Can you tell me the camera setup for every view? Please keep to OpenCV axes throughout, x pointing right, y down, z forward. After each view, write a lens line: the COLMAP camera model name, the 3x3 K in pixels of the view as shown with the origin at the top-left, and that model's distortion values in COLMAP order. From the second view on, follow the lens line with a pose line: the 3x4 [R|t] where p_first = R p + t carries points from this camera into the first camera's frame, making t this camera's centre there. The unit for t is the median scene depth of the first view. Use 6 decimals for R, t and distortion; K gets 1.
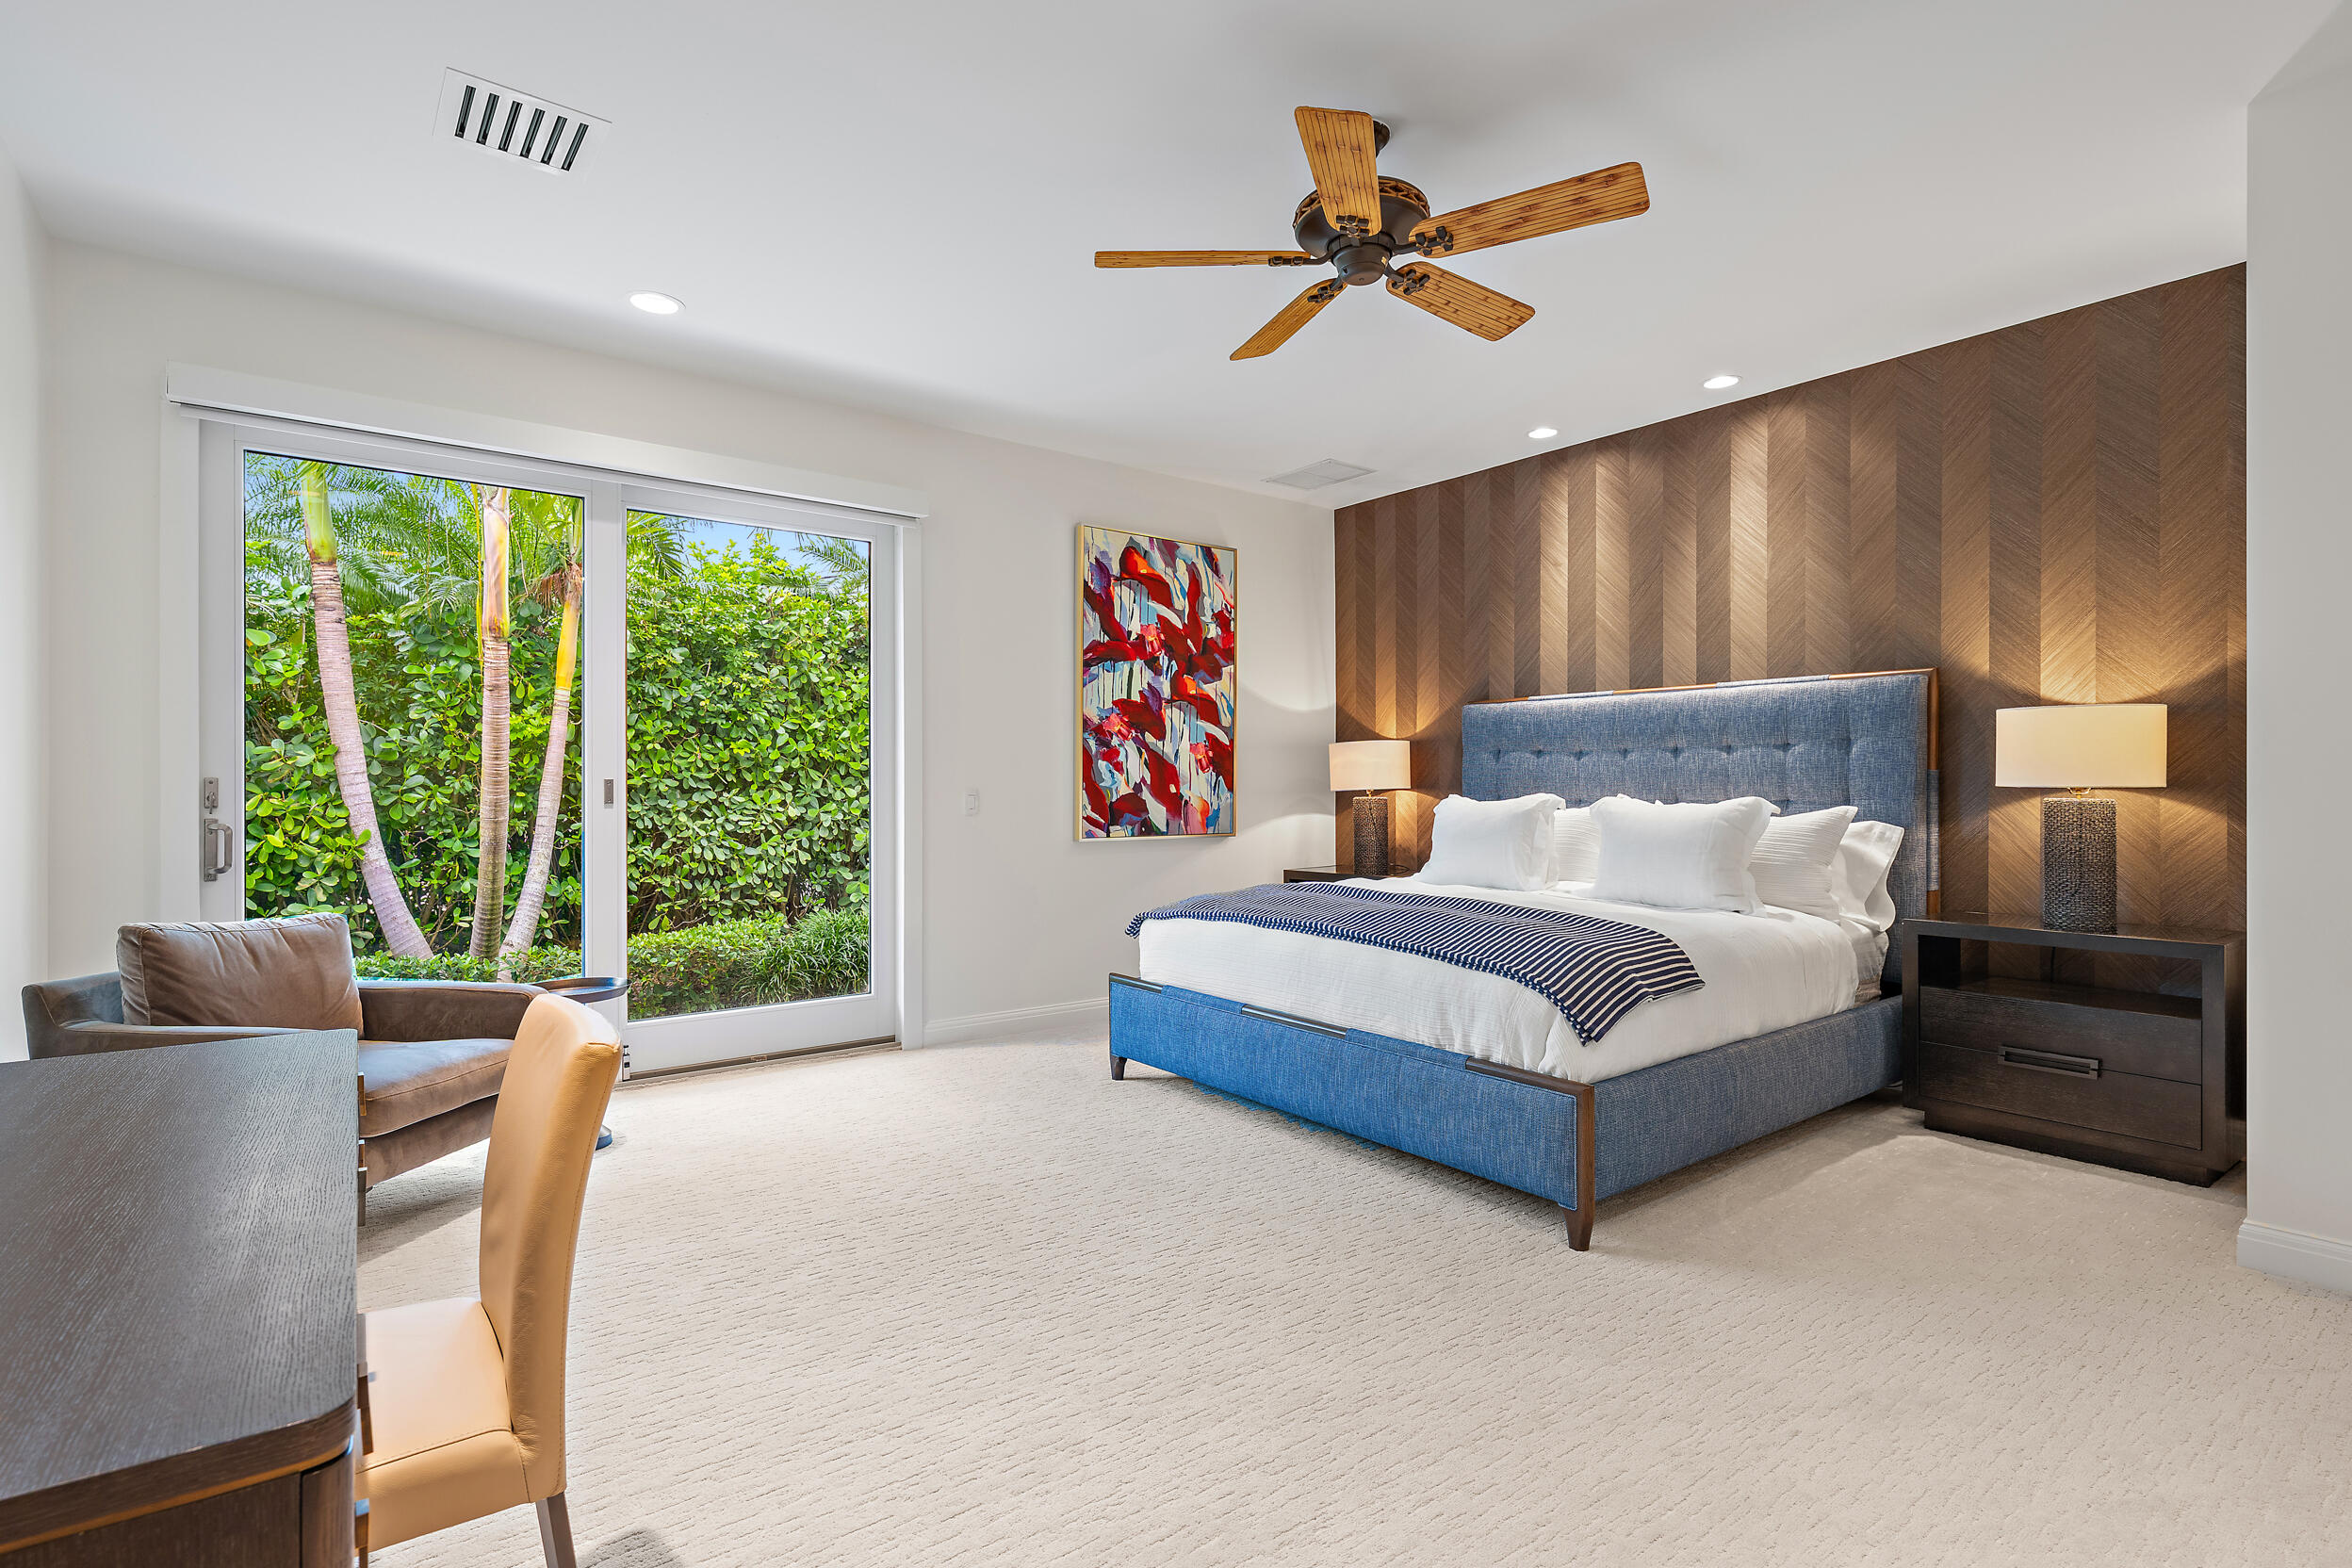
lens RADIAL K [[1126.3, 0, 1178.2], [0, 1126.3, 780.4], [0, 0, 1]] dist [-0.001085, -0.000225]
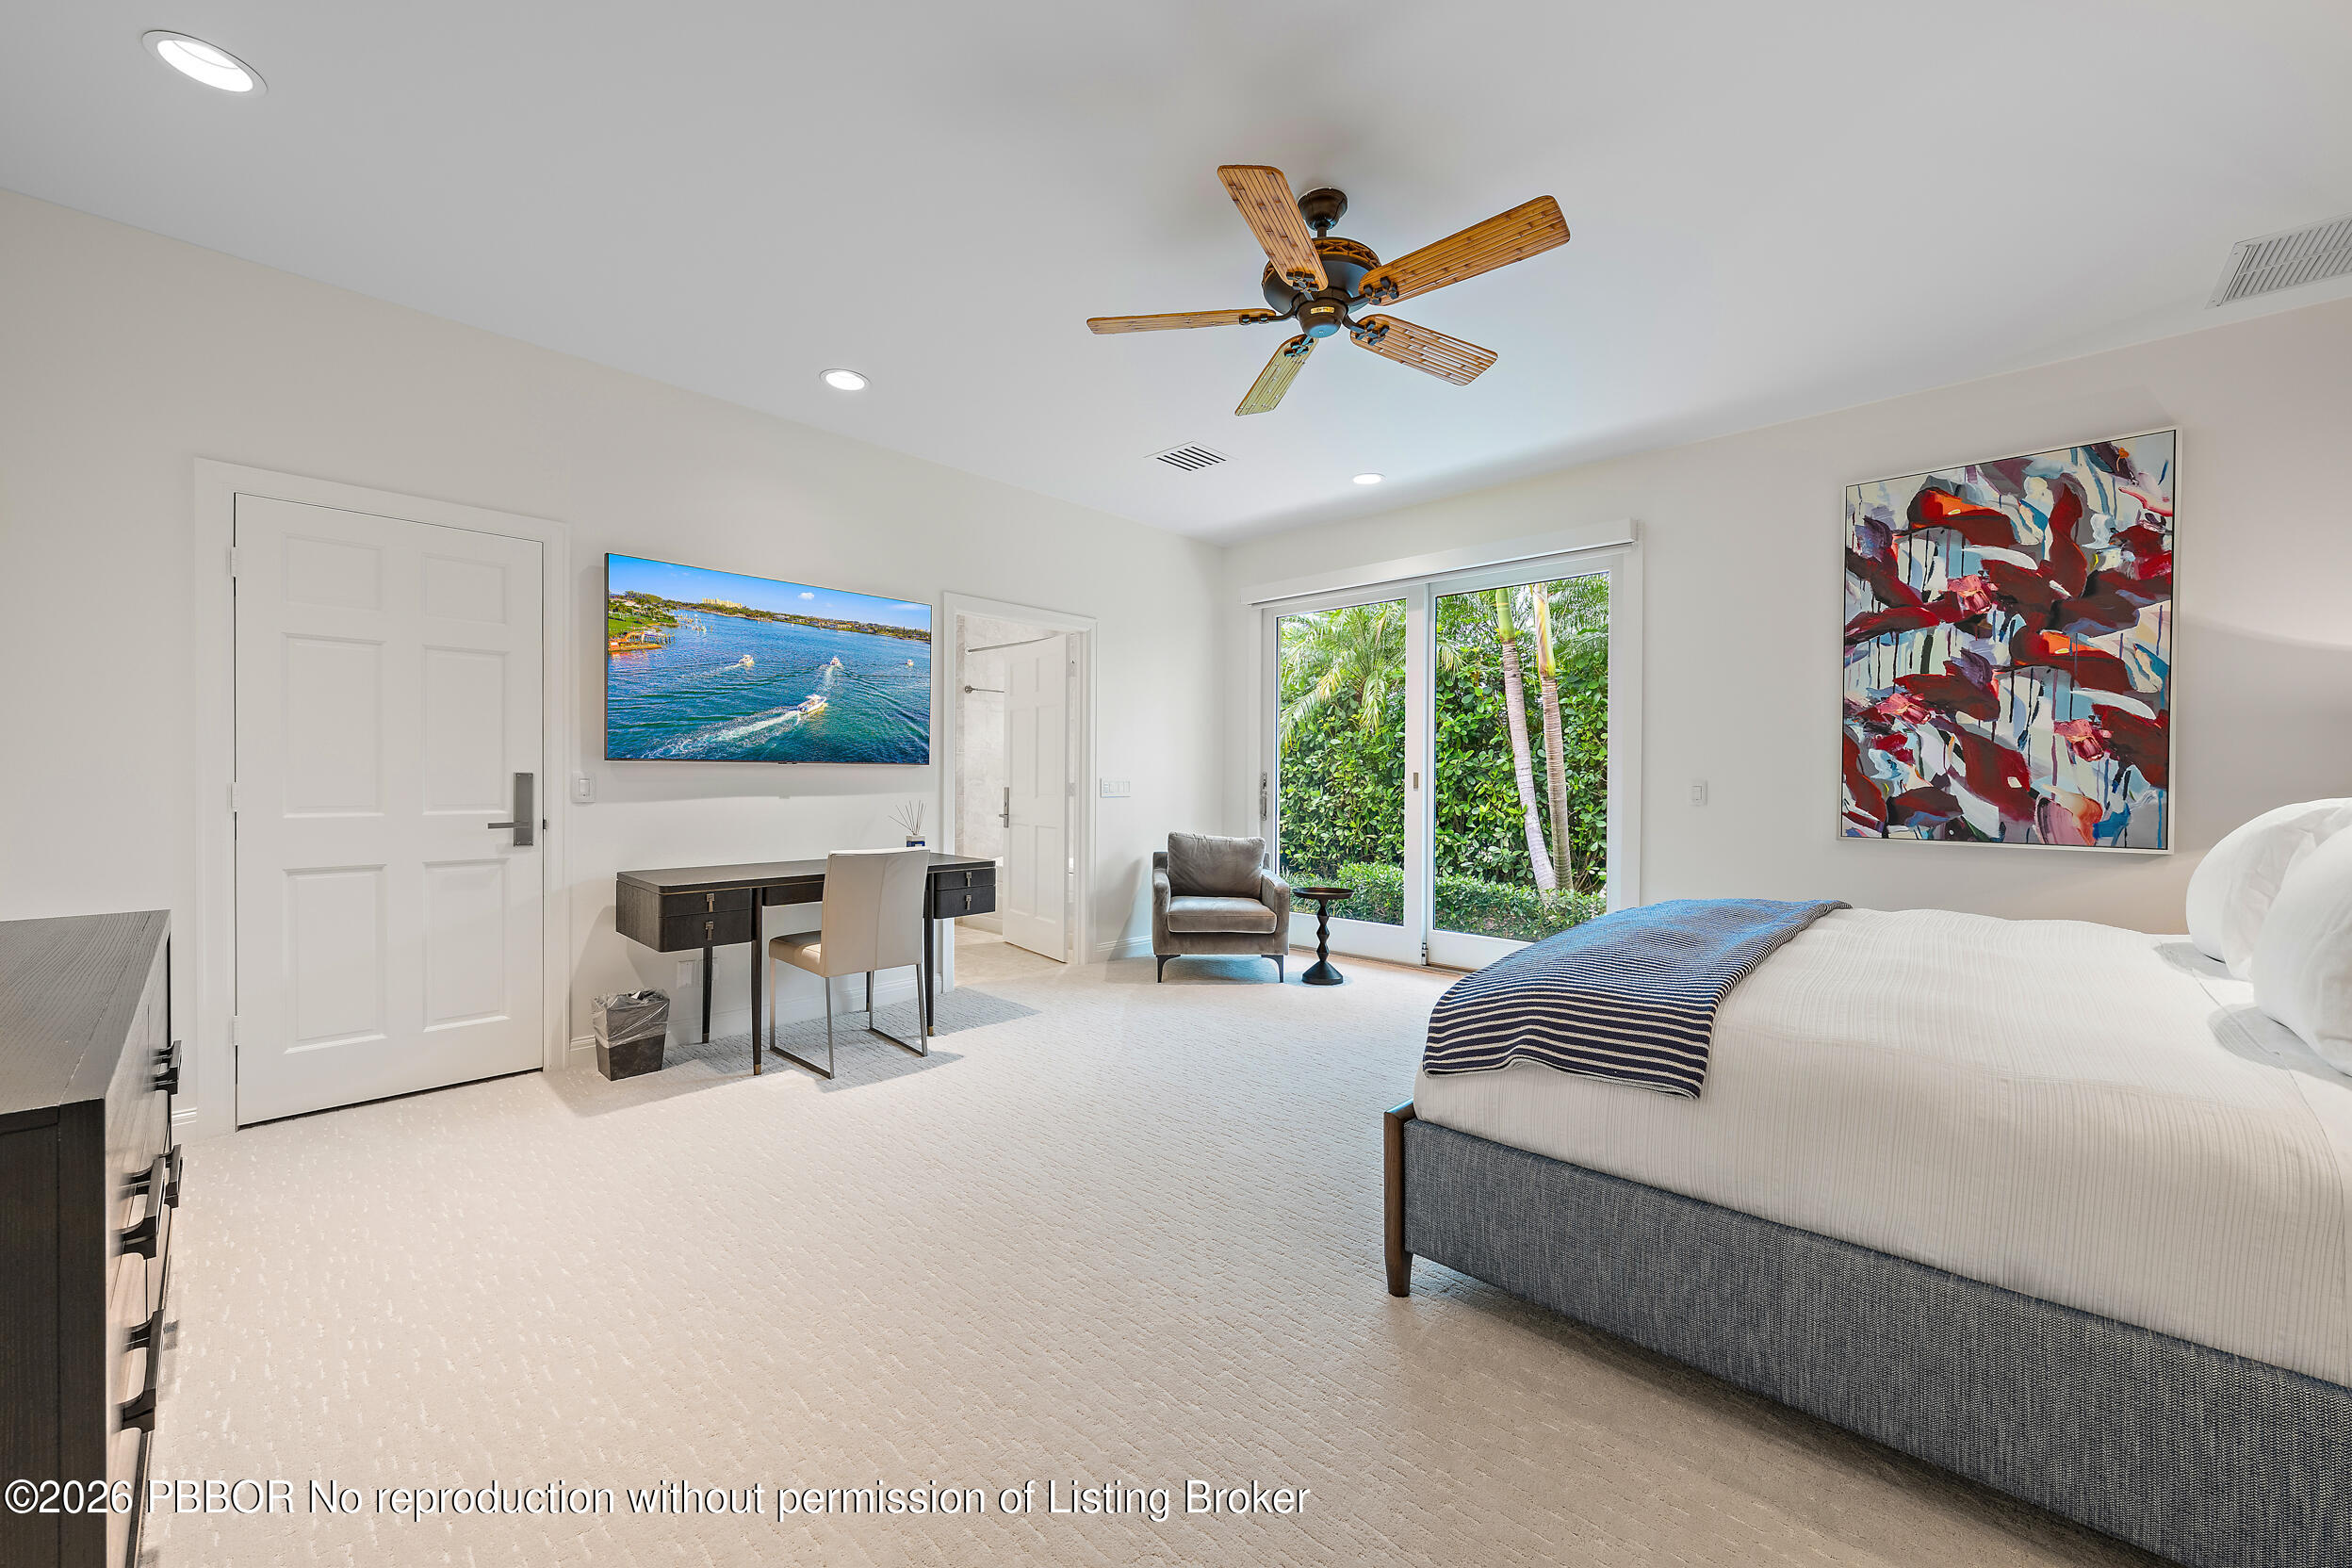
lens RADIAL K [[906.9, 0, 1194.1], [0, 906.9, 779.6], [0, 0, 1]] dist [-0.009945, -0.000039]
pose [[0.158823, 0.004962, -0.987295, 0.519154], [0.003185, 0.999980, 0.005538, 0.000263], [0.987302, -0.004024, 0.158804, 0.360848]]
